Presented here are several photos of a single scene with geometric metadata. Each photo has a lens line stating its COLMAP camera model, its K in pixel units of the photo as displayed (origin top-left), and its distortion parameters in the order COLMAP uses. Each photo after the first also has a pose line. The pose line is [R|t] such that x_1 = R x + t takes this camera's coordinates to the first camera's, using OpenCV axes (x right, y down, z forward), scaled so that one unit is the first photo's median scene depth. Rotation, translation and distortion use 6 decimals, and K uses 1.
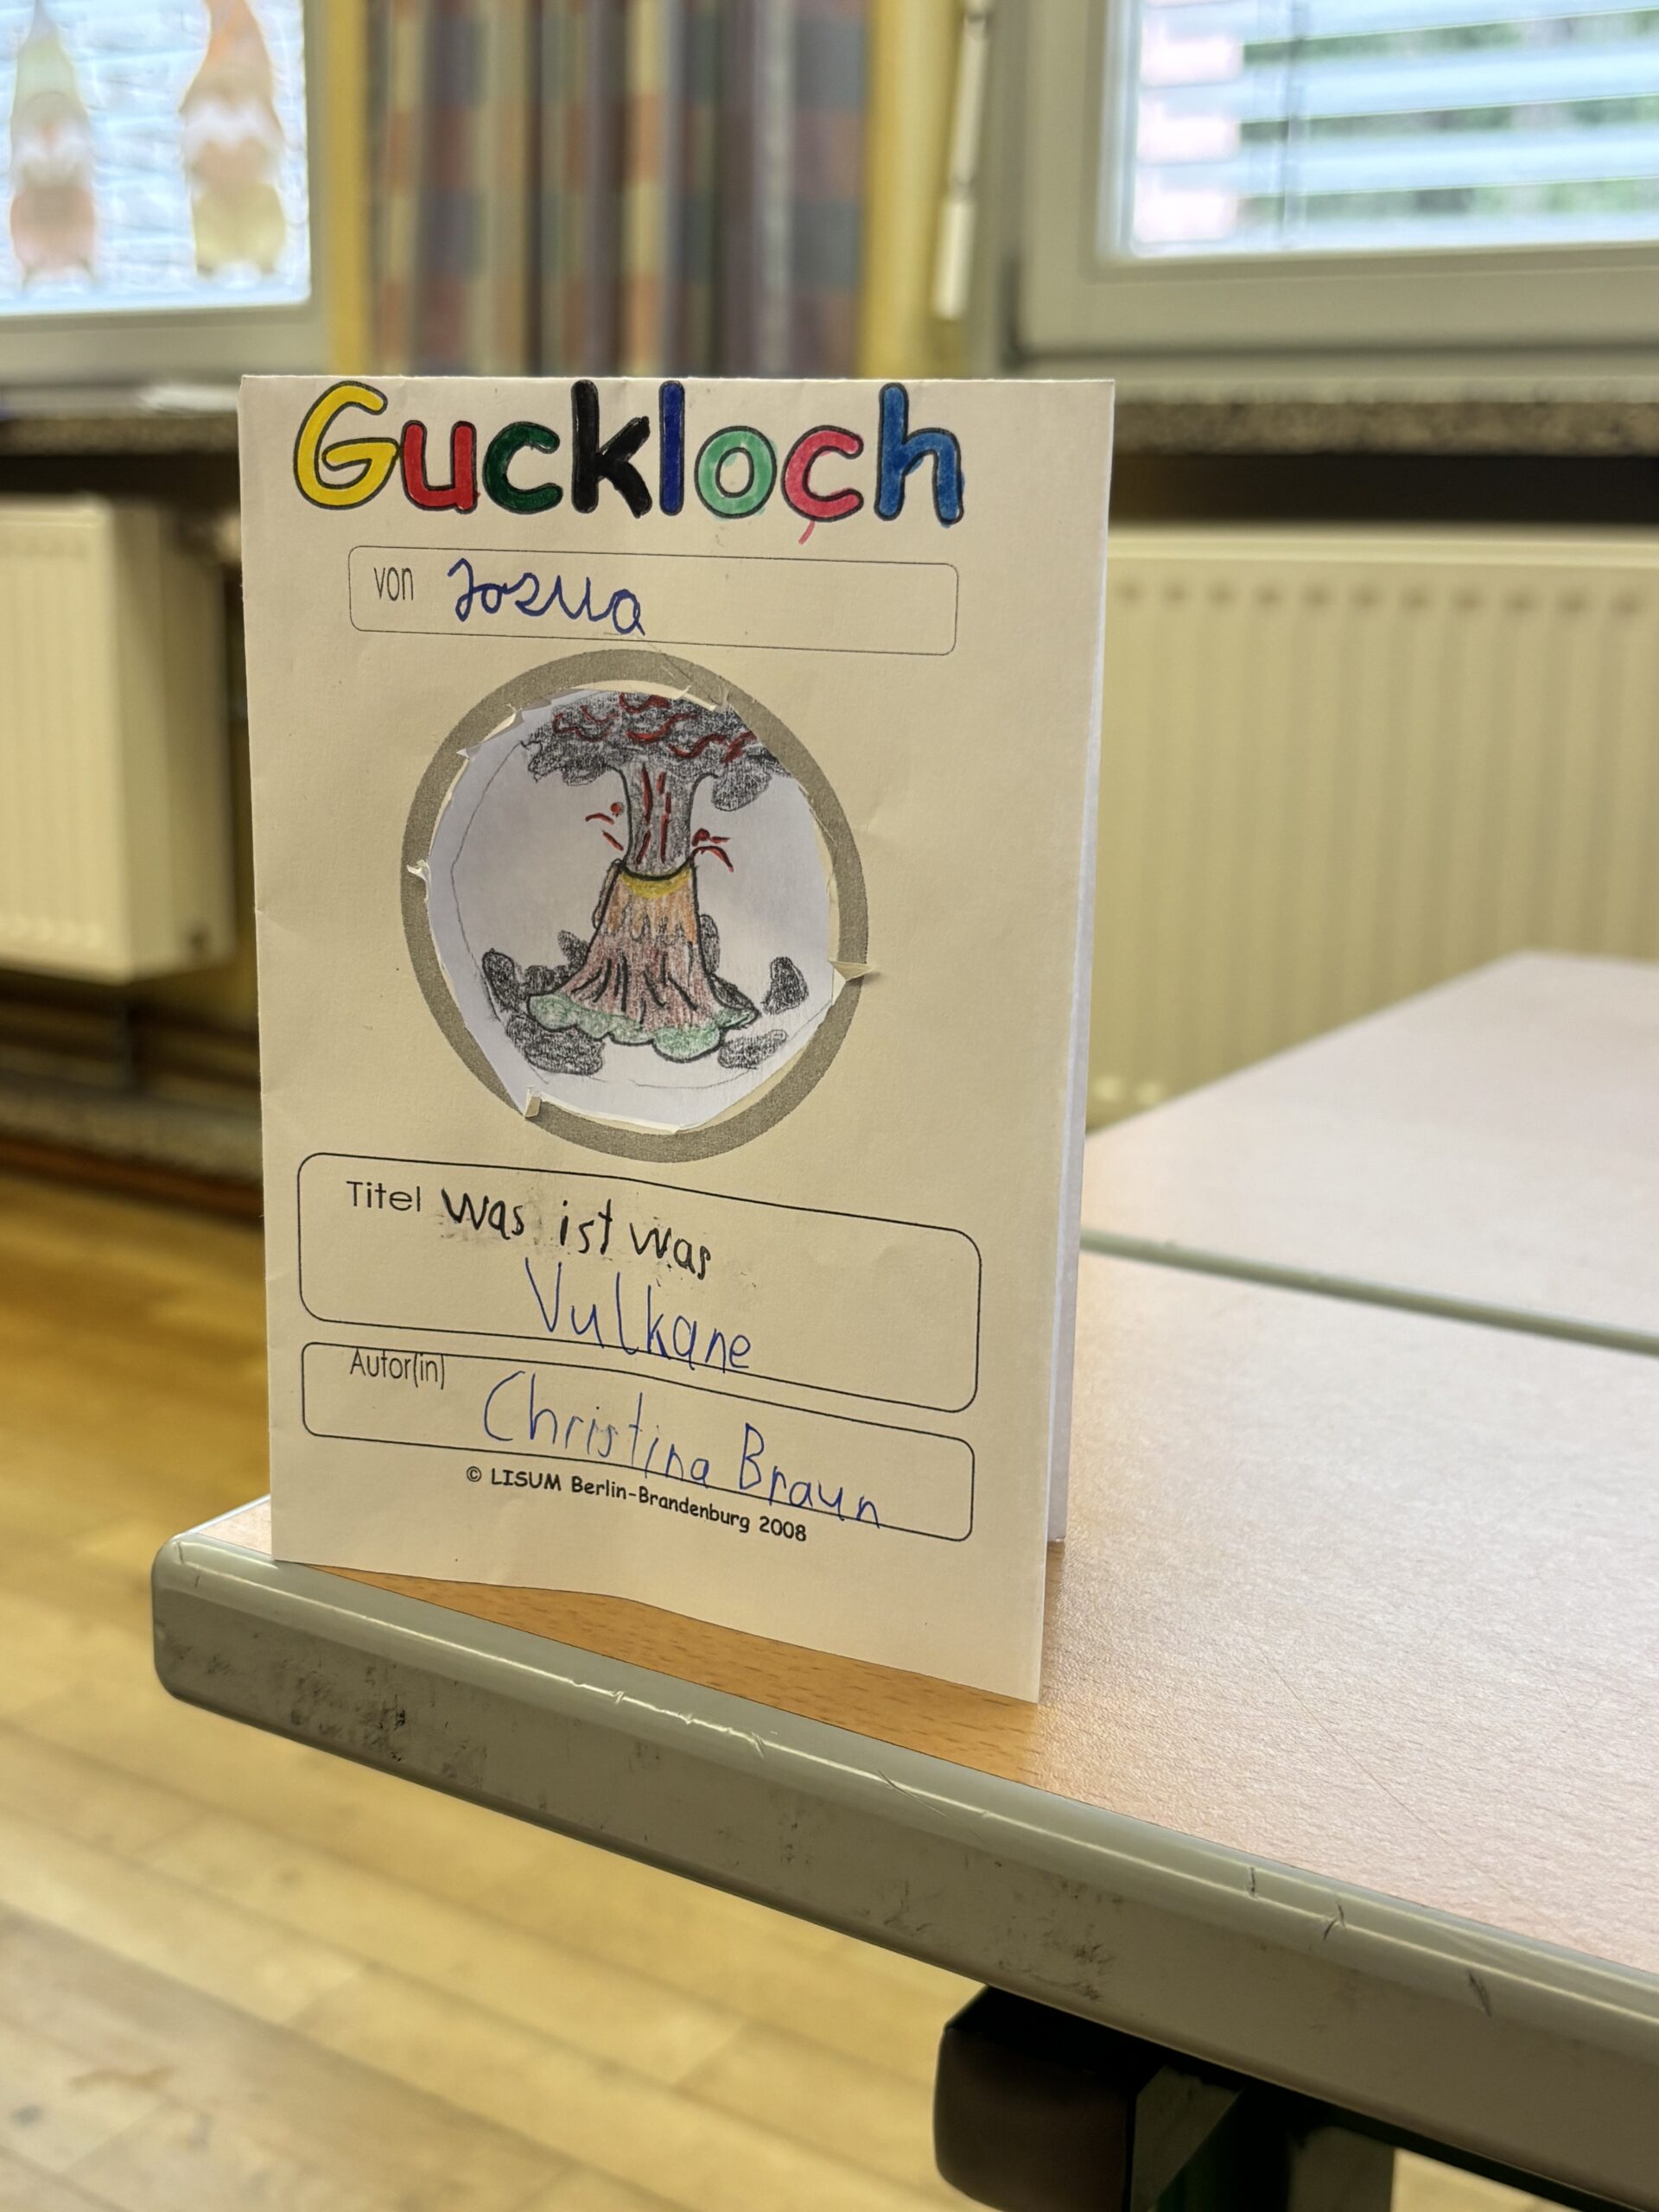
lens RADIAL K [[2541.9, 0, 838.9], [0, 2541.9, 1111.3], [0, 0, 1]] dist [-0.022126, -0.034425]
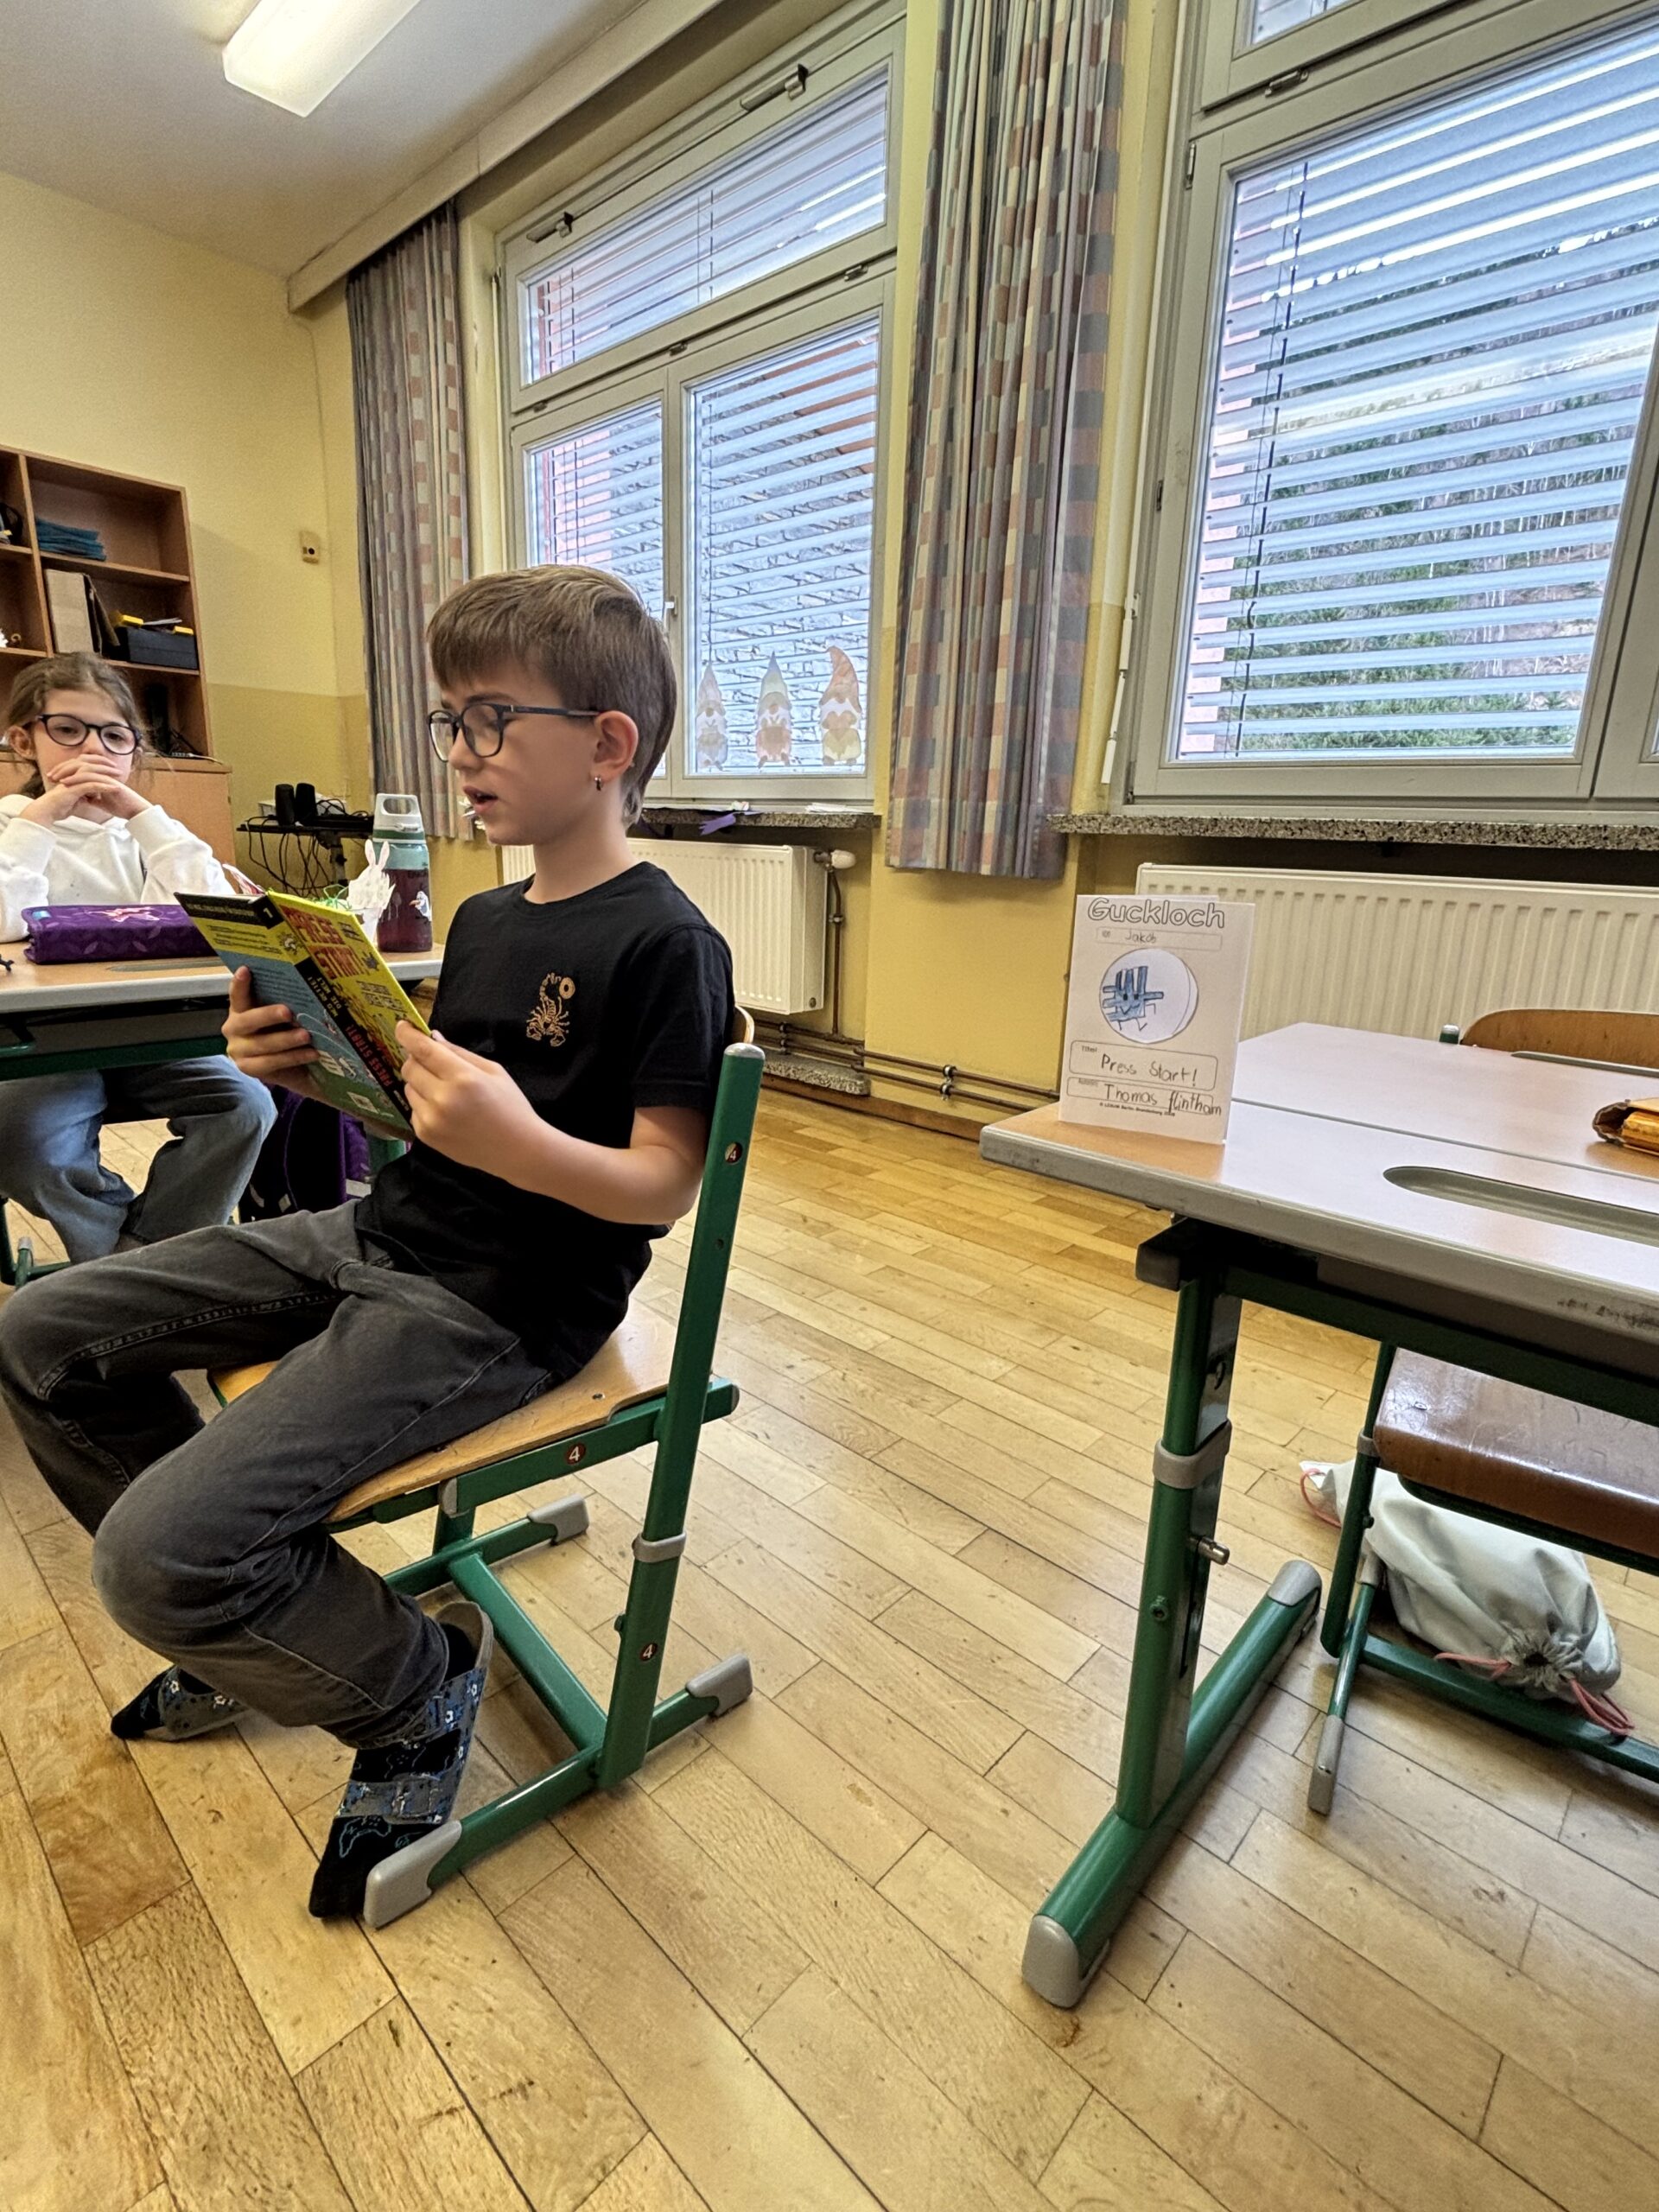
lens RADIAL K [[1026.3, 0, 825.8], [0, 1026.3, 1110.5], [0, 0, 1]] dist [0.001358, -0.039855]
pose [[0.981705, 0.056642, -0.181788, -0.231144], [-0.050447, 0.997983, 0.038524, 0.075368], [0.183604, -0.028648, 0.982583, -1.093387]]
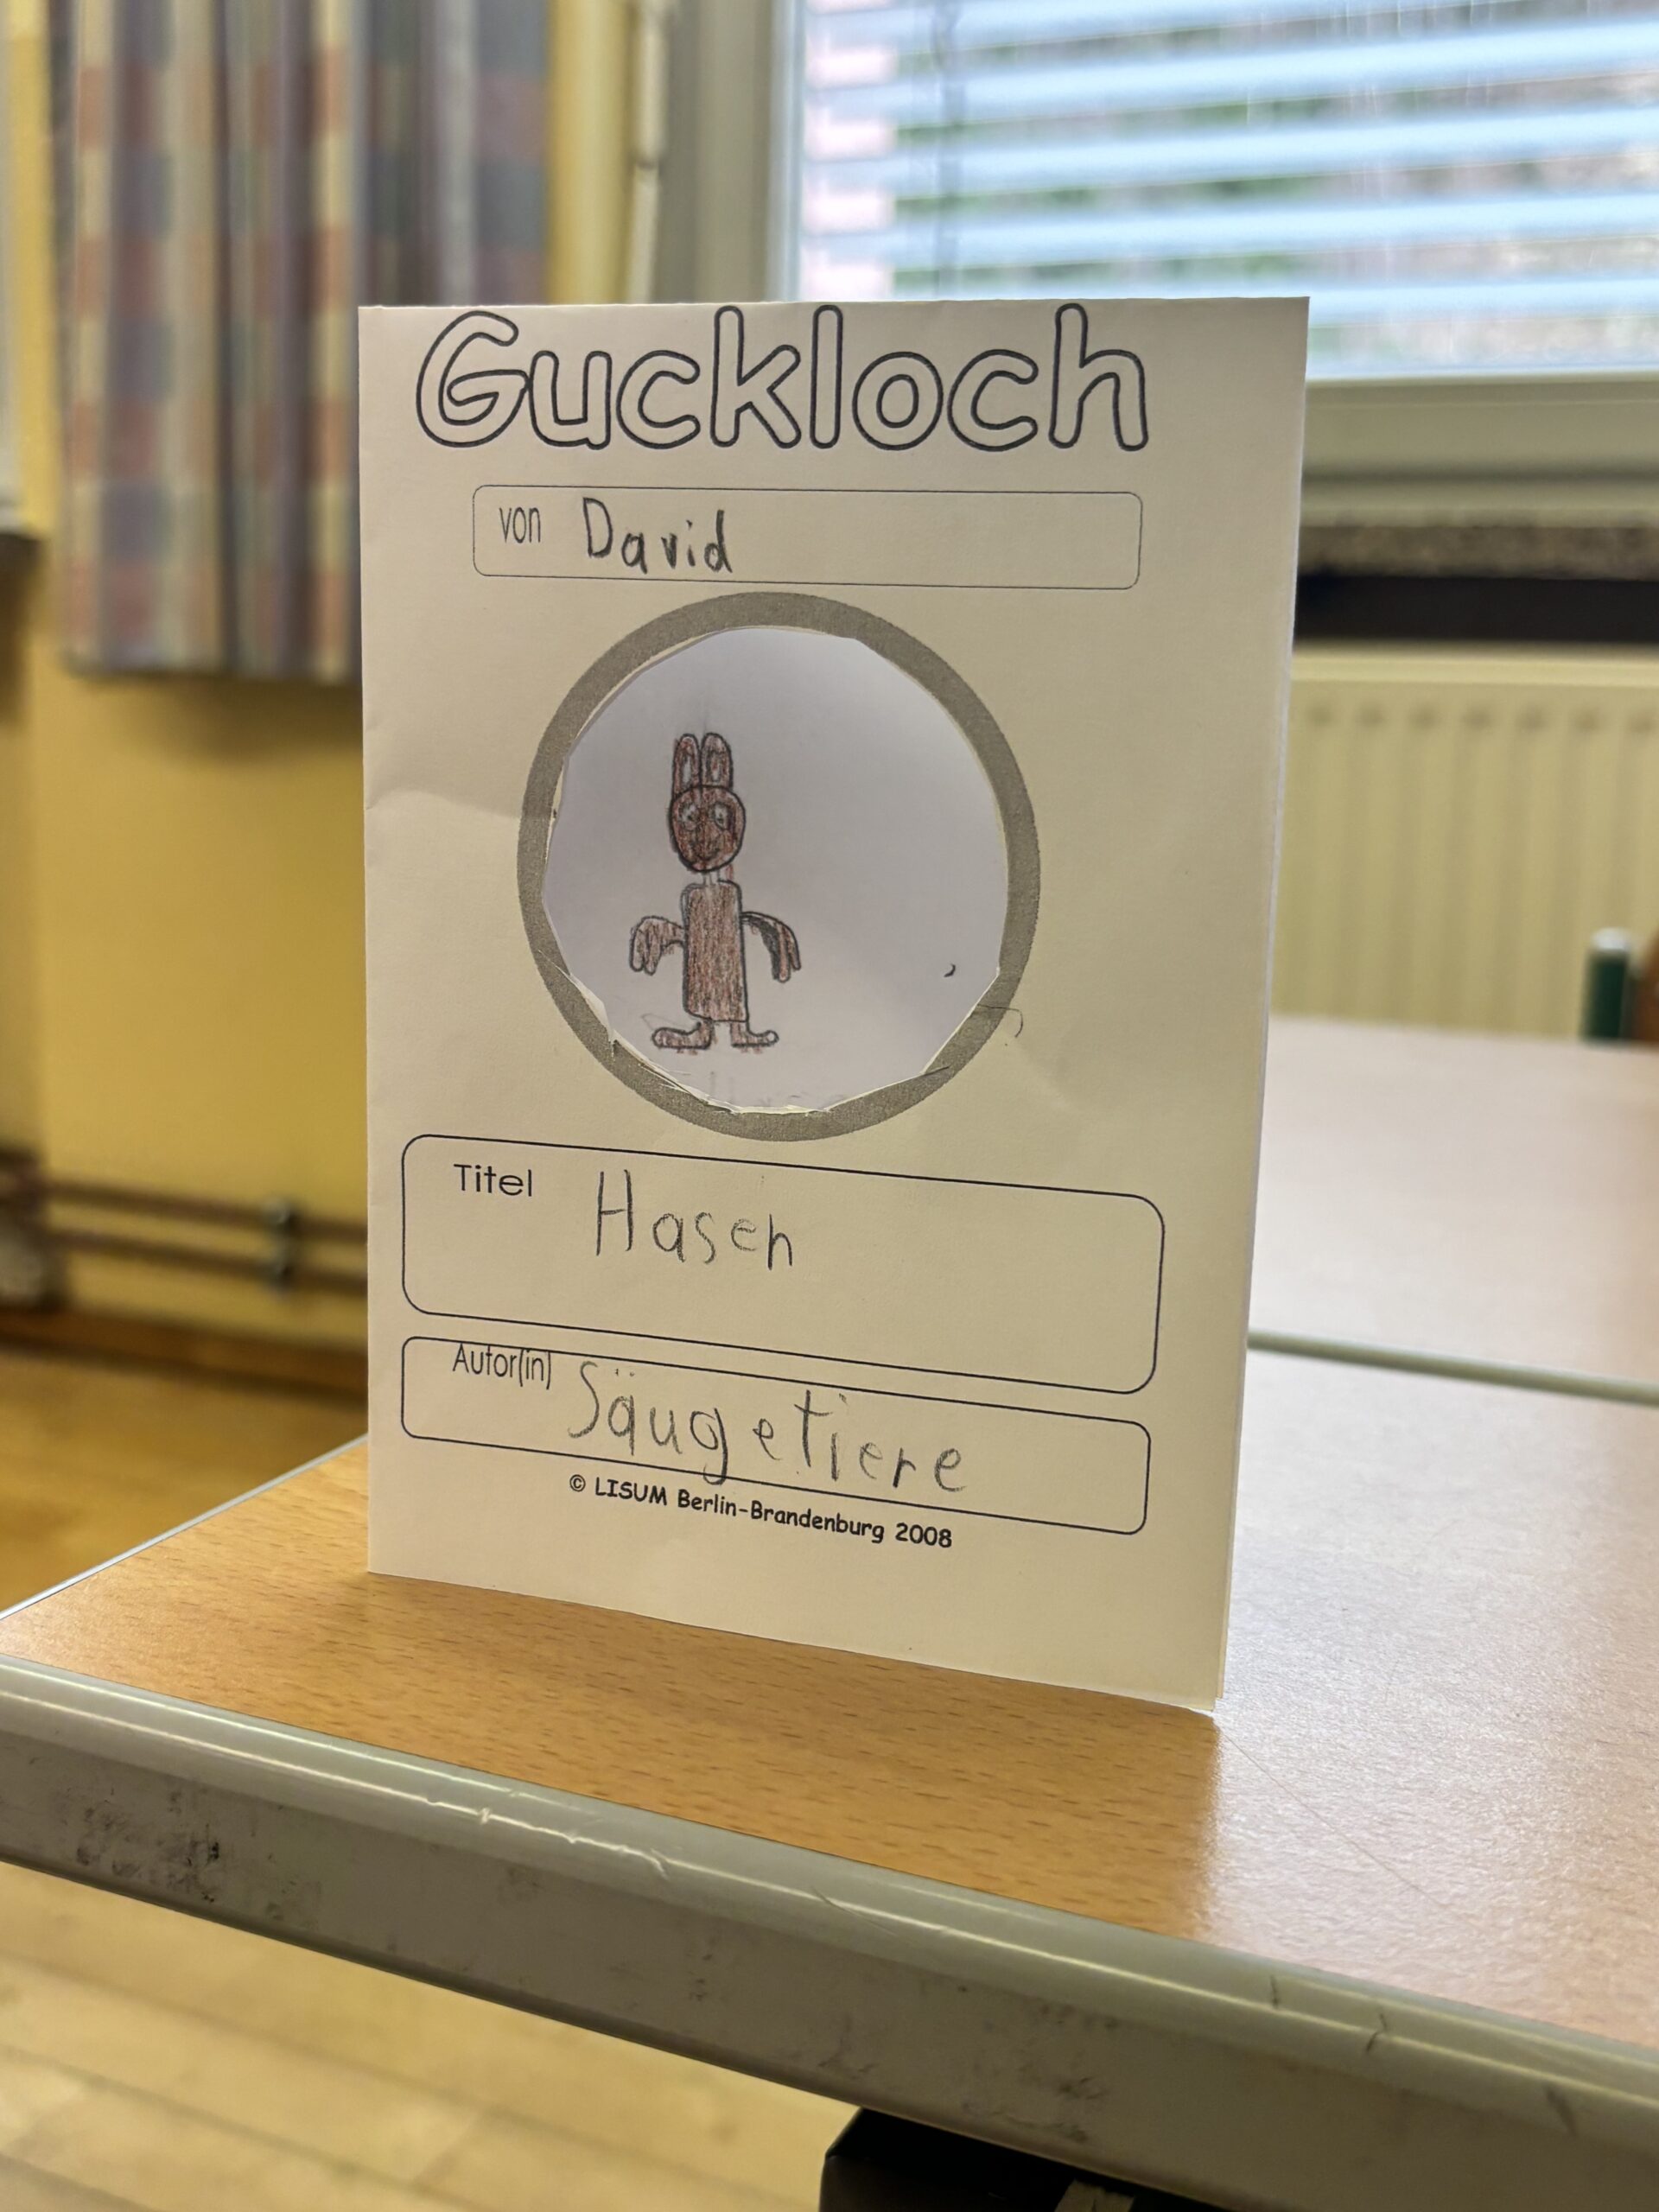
lens RADIAL K [[2410.4, 0, 833.8], [0, 2410.4, 1113.7], [0, 0, 1]] dist [-0.118896, 0.206276]
pose [[0.990959, -0.021119, 0.132495, -0.064125], [0.026441, 0.998907, -0.038535, 0.027645], [-0.131536, 0.041690, 0.990434, 0.167050]]
